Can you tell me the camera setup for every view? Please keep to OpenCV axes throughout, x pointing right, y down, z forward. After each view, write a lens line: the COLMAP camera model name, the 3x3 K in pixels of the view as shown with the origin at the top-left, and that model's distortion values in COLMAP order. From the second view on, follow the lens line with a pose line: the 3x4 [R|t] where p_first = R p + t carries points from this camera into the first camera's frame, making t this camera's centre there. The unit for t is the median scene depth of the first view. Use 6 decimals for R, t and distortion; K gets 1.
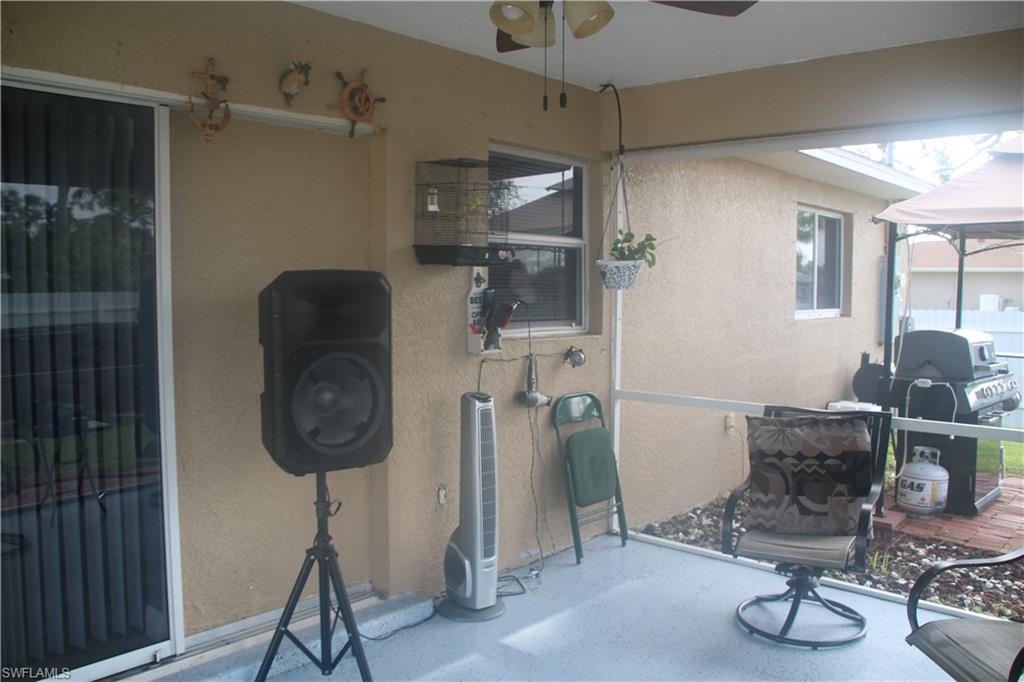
lens RADIAL K [[855.8, 0, 512.5], [0, 855.8, 345.2], [0, 0, 1]] dist [-0.166737, 0.128837]
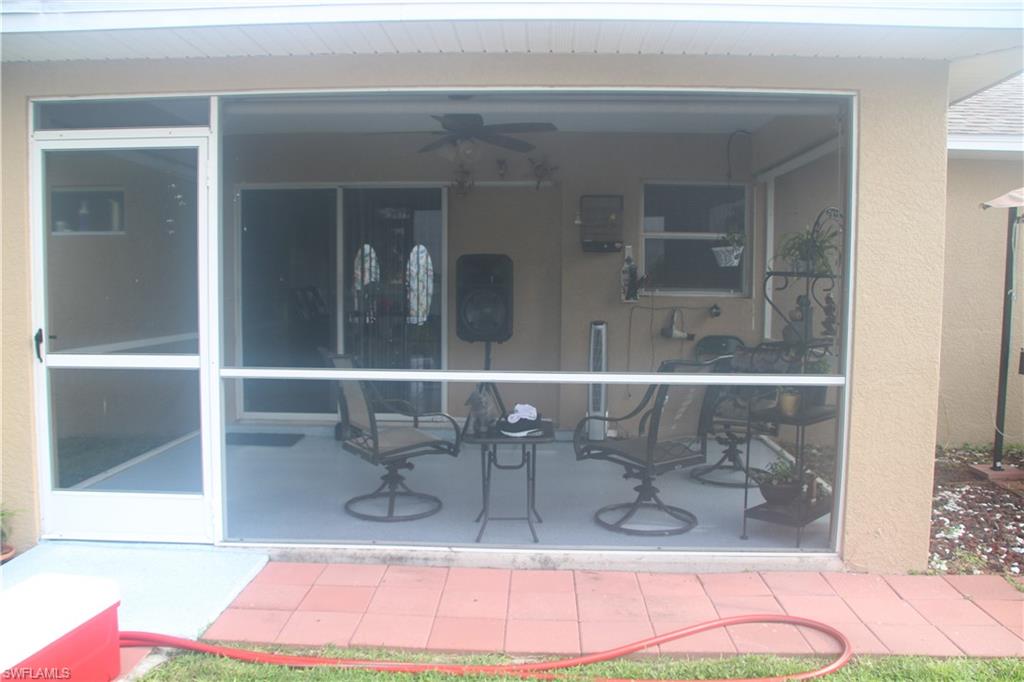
lens RADIAL K [[855.8, 0, 512.5], [0, 855.8, 345.2], [0, 0, 1]] dist [-0.166737, 0.128837]
pose [[0.623114, 0.056268, -0.780105, 1.275948], [-0.062148, 0.997817, 0.022330, 0.077831], [0.779658, 0.034568, 0.625250, -0.285399]]
